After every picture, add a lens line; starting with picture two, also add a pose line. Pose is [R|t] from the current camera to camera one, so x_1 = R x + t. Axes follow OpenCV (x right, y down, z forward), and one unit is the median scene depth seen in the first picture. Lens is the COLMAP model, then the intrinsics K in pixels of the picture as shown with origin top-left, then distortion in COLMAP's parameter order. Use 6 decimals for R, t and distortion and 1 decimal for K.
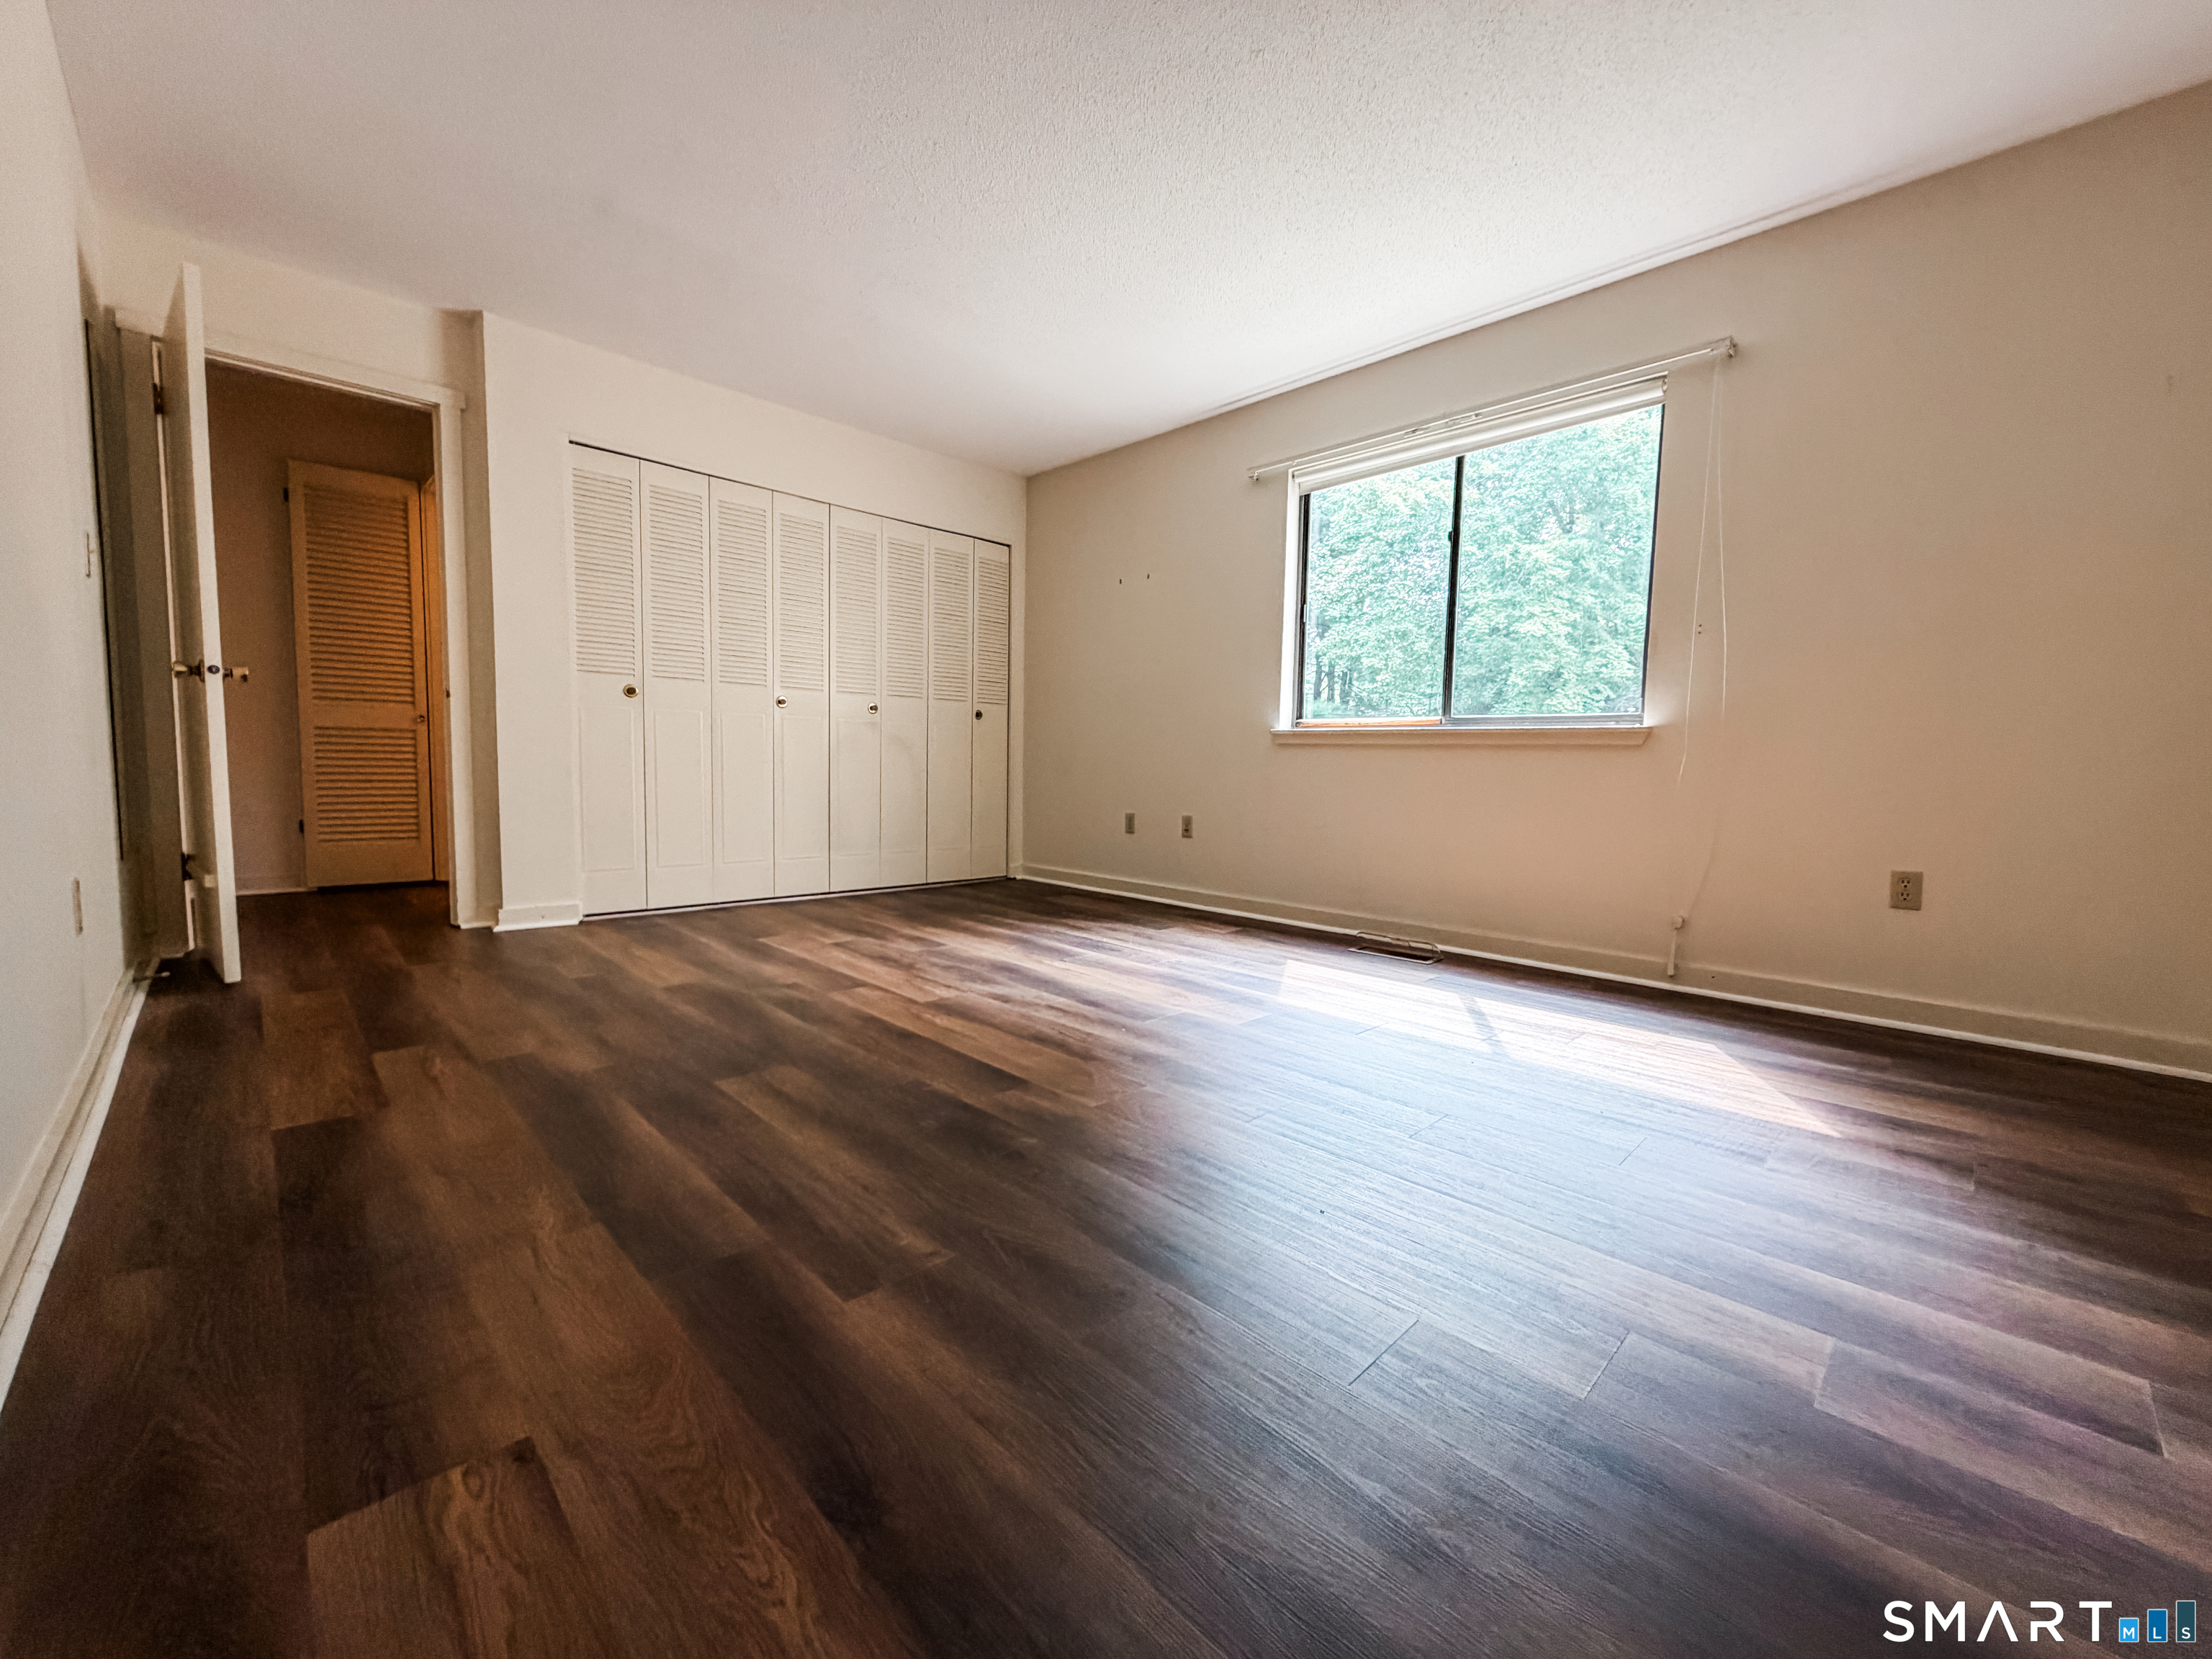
lens RADIAL K [[882.2, 0, 1097.1], [0, 882.2, 831.6], [0, 0, 1]] dist [0.002640, 0.000060]
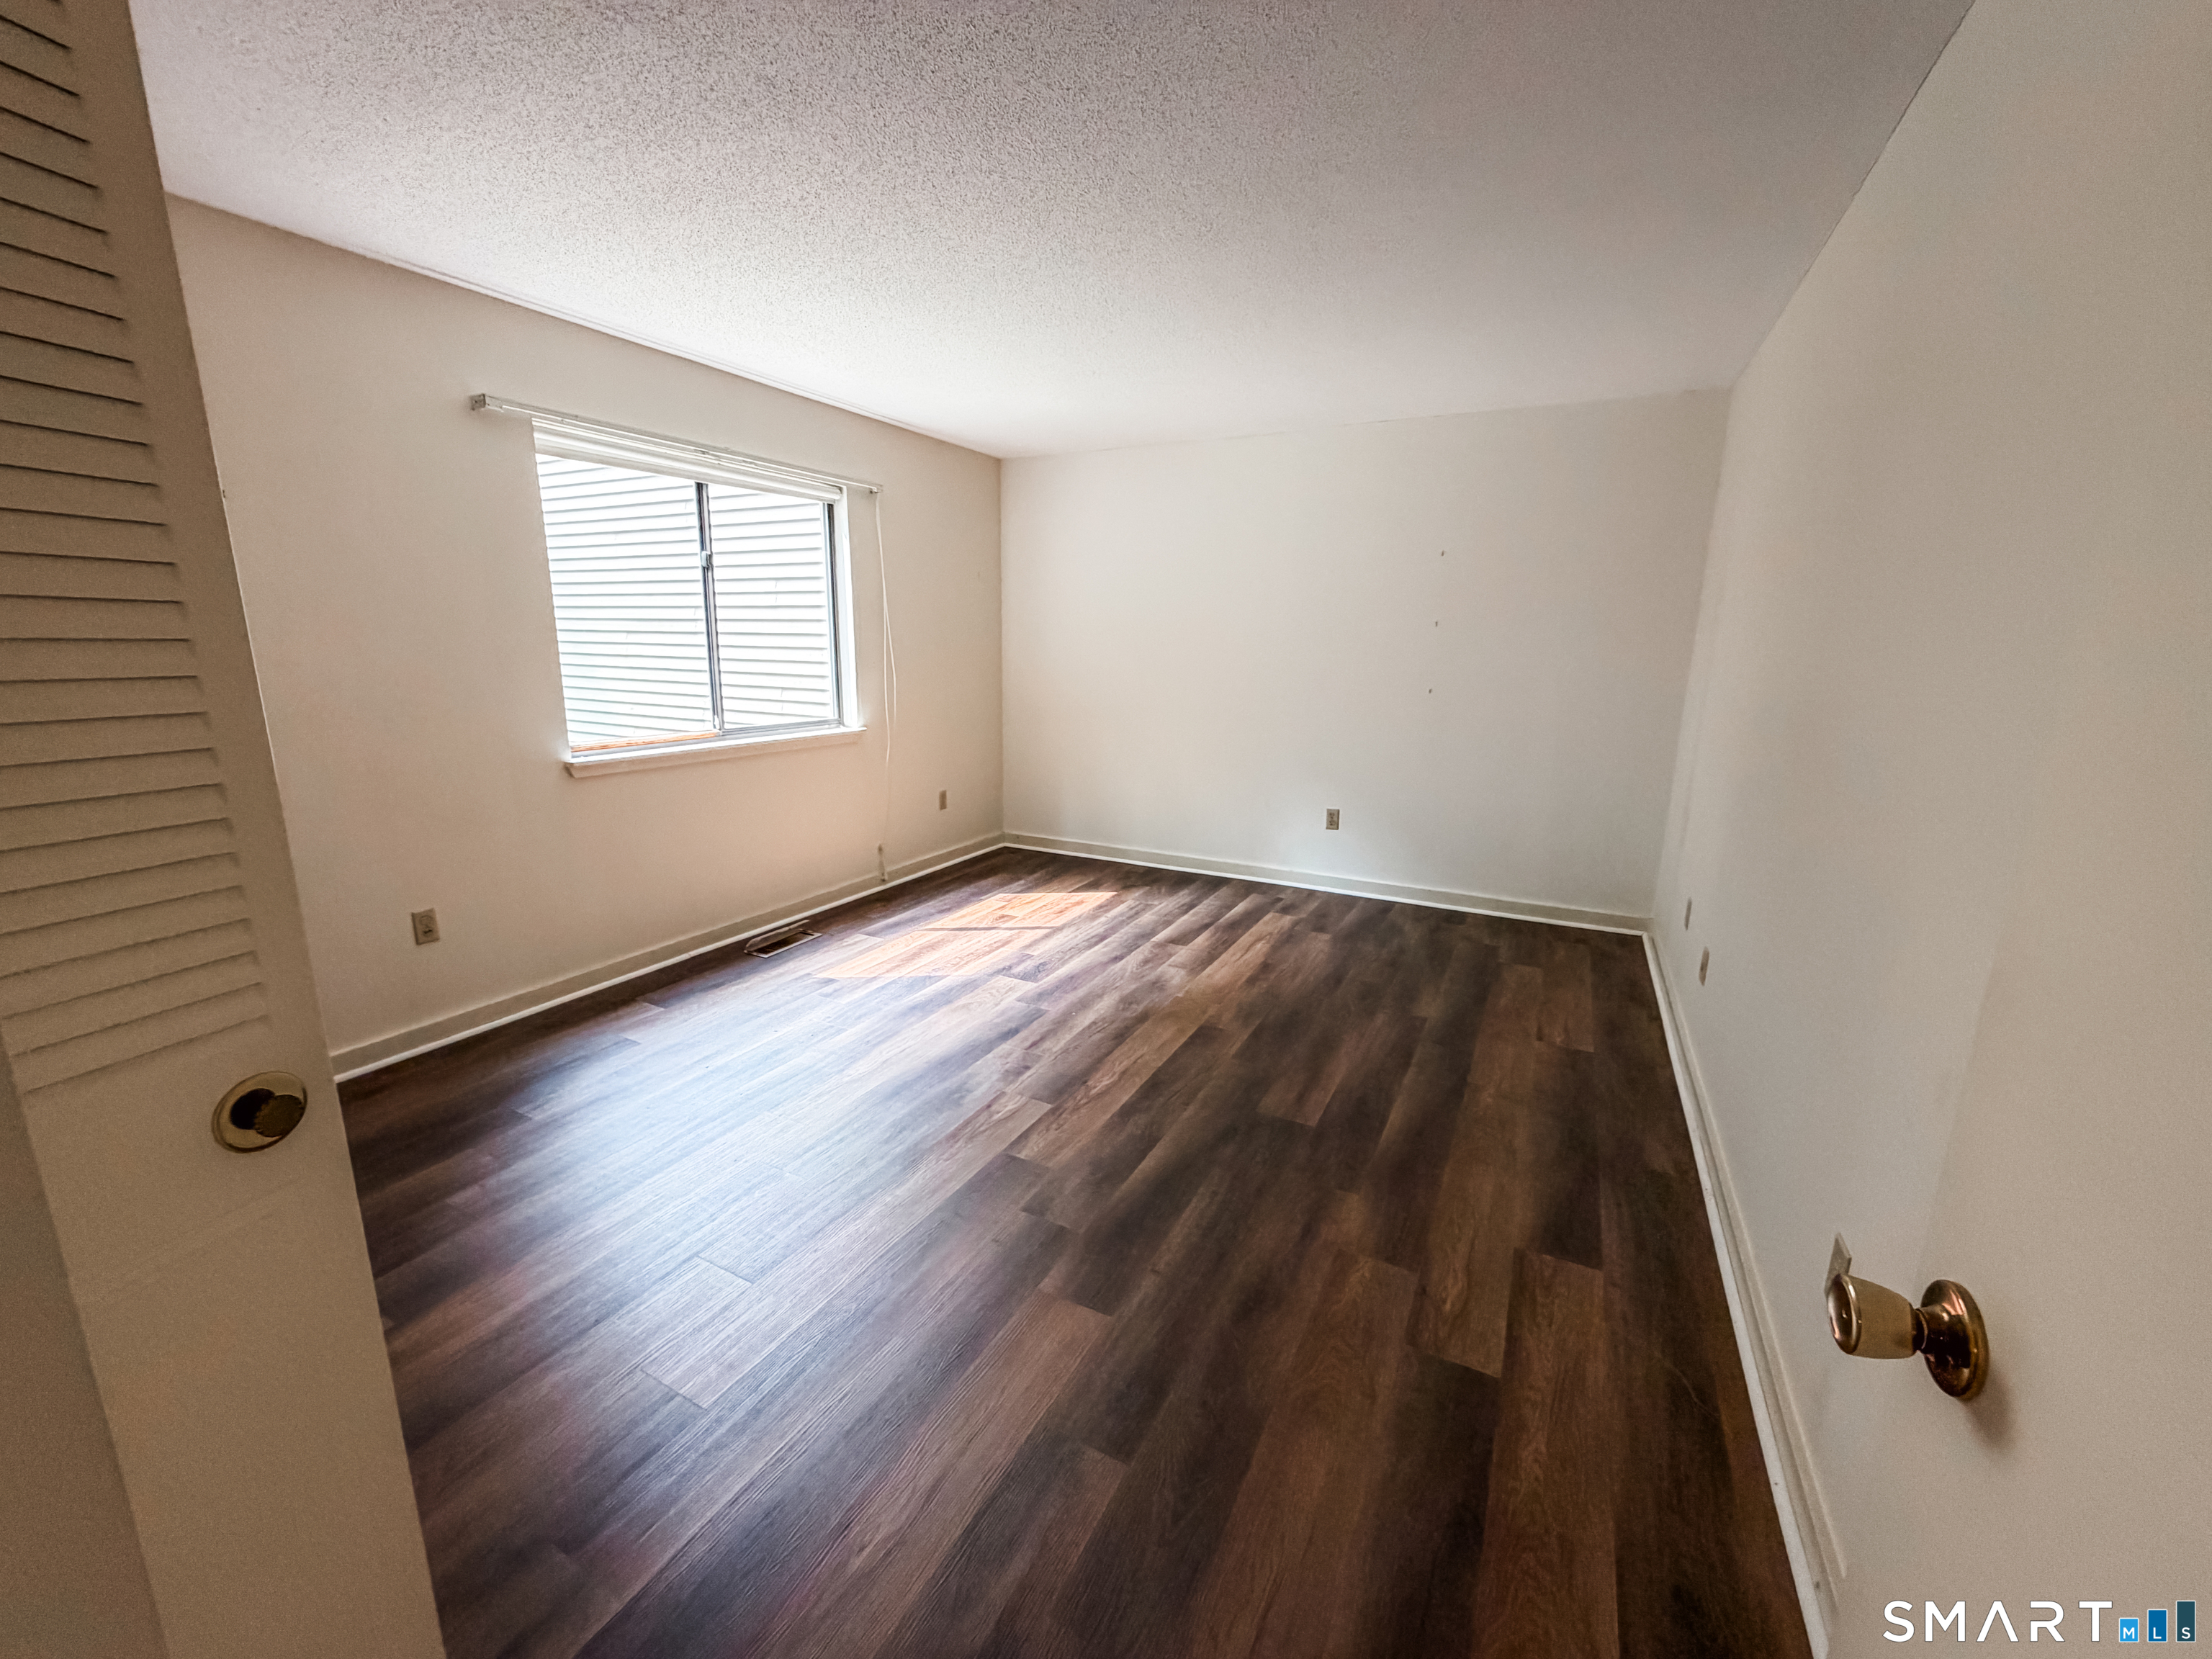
lens RADIAL K [[882.2, 0, 1097.1], [0, 882.2, 831.6], [0, 0, 1]] dist [0.002640, 0.000060]
pose [[-0.307707, -0.228048, 0.923748, -1.481556], [0.057917, 0.964563, 0.257417, -0.496533], [-0.949717, 0.132710, -0.283595, 1.674069]]
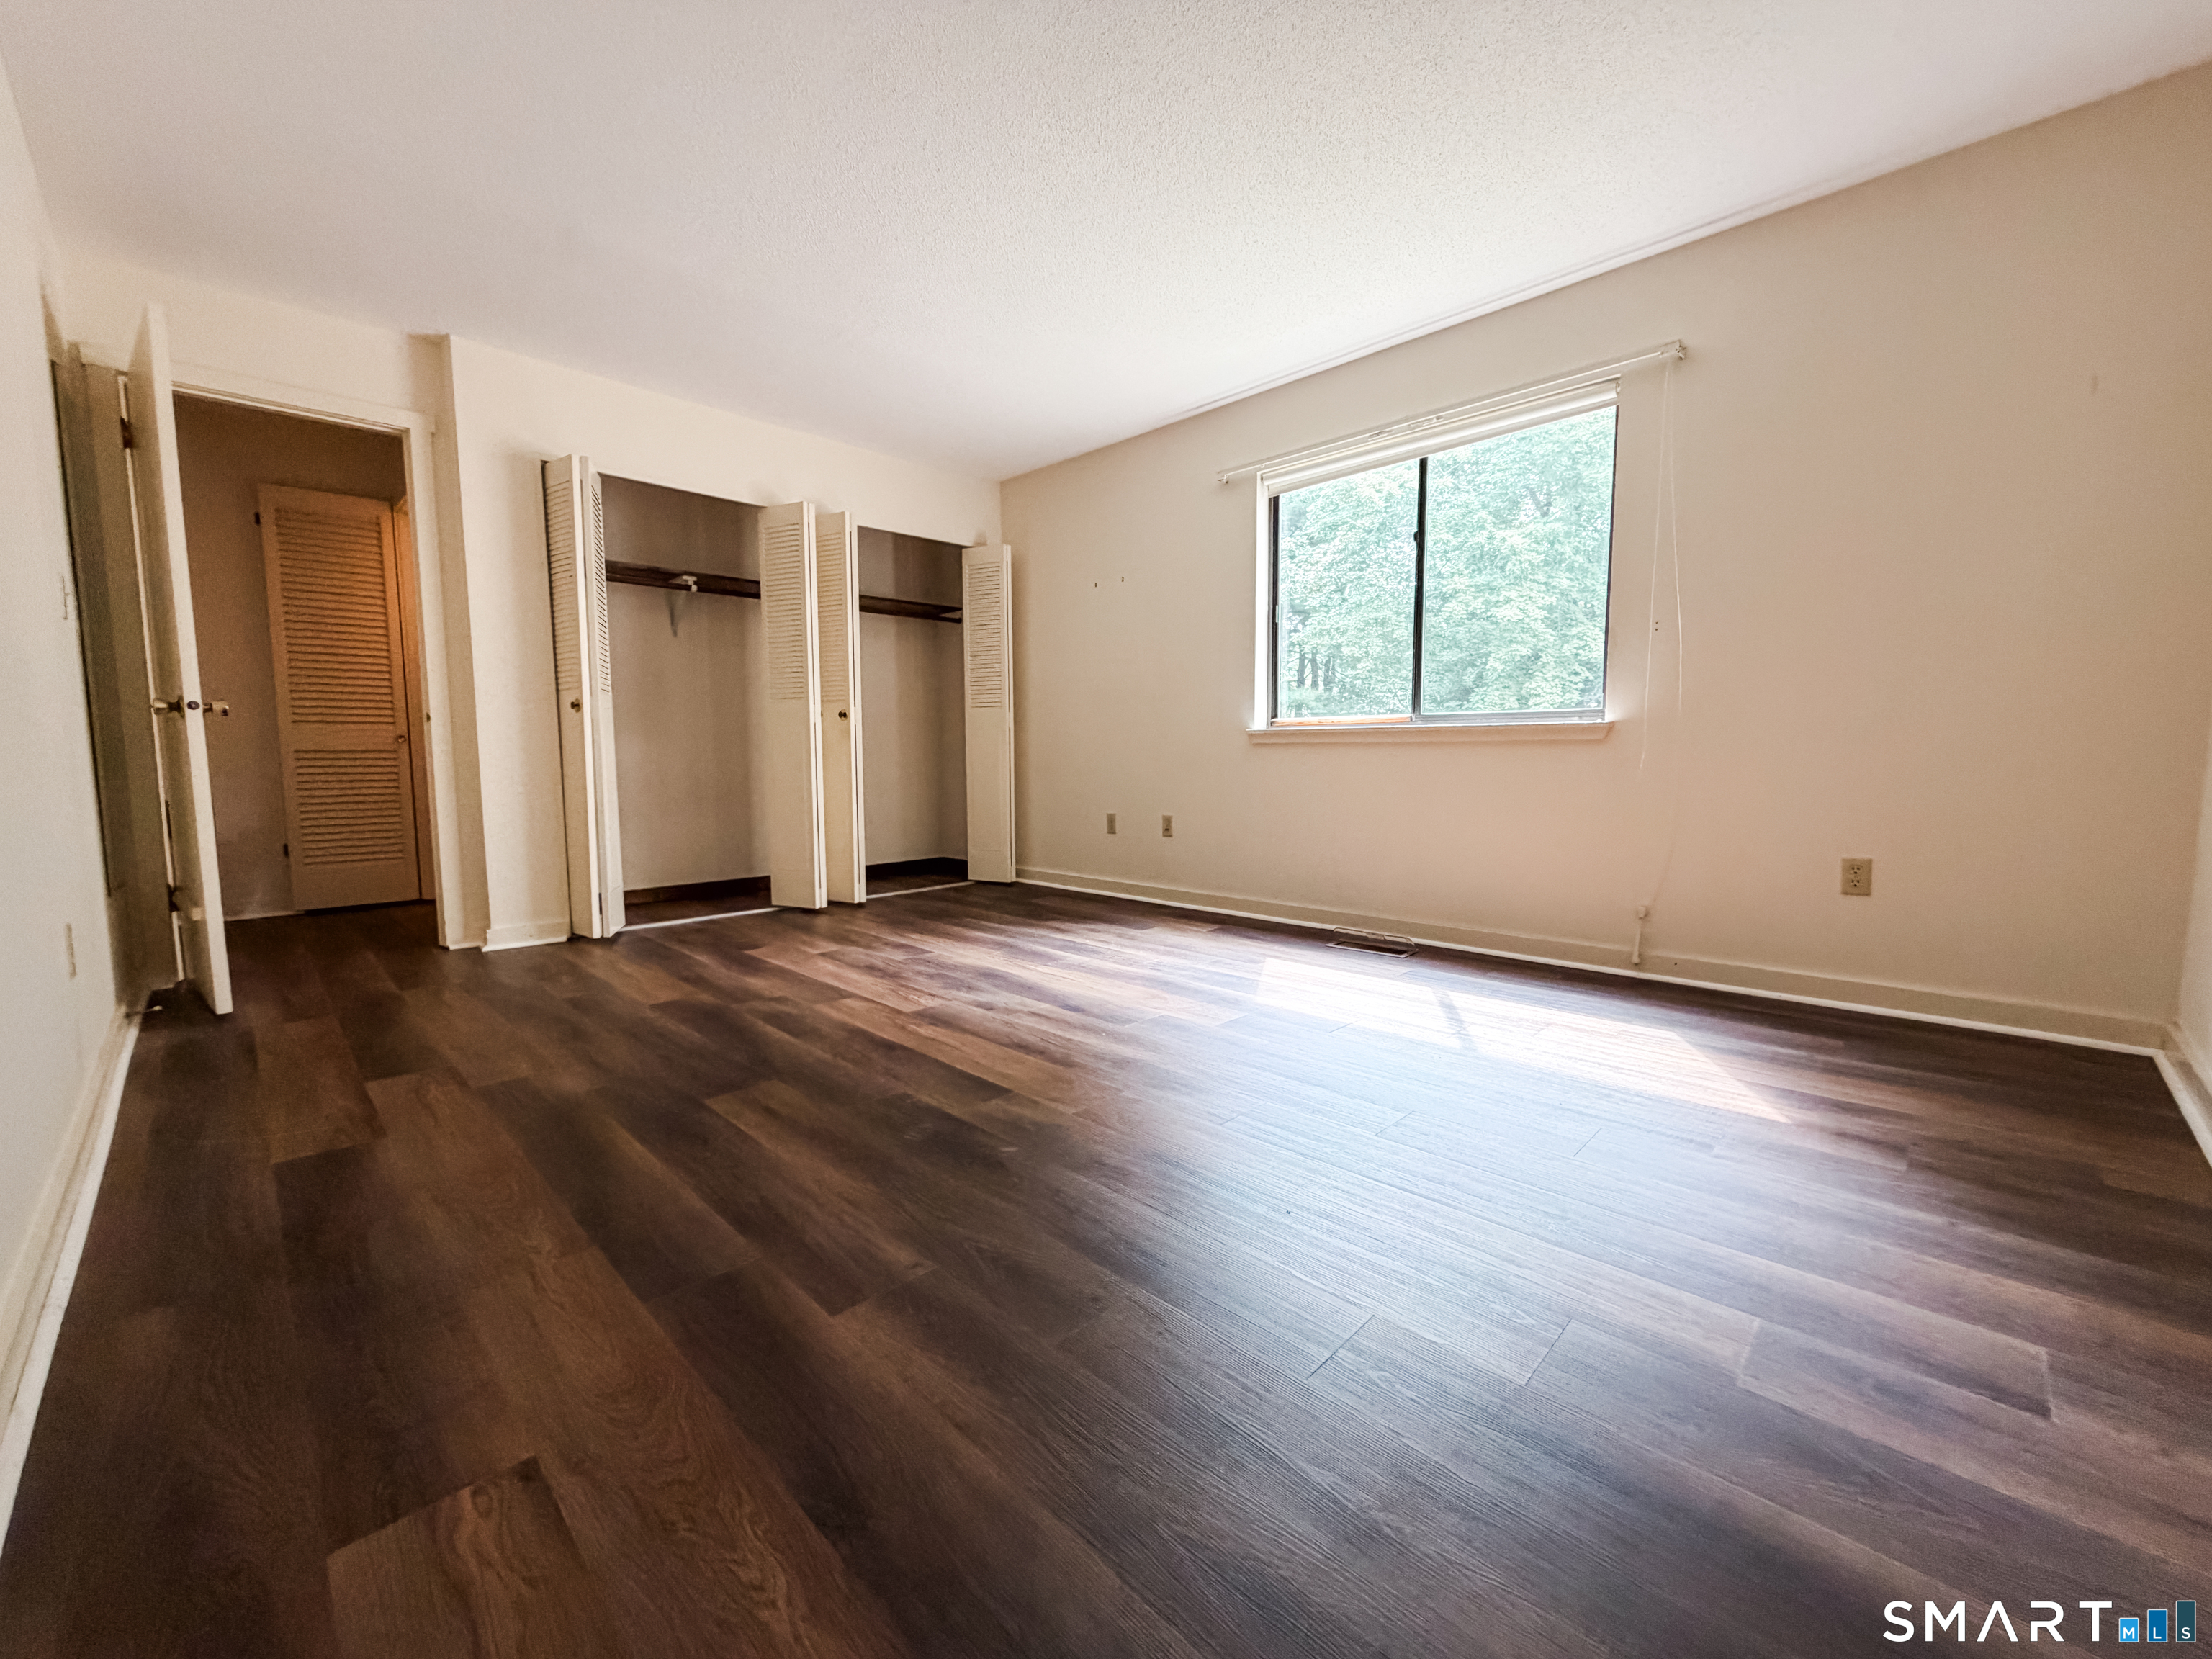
lens RADIAL K [[882.2, 0, 1097.1], [0, 882.2, 831.6], [0, 0, 1]] dist [0.002640, 0.000060]
pose [[0.999553, -0.027556, 0.011606, 0.021429], [0.027428, 0.999563, 0.011054, -0.029468], [-0.011905, -0.010731, 0.999872, -0.030847]]
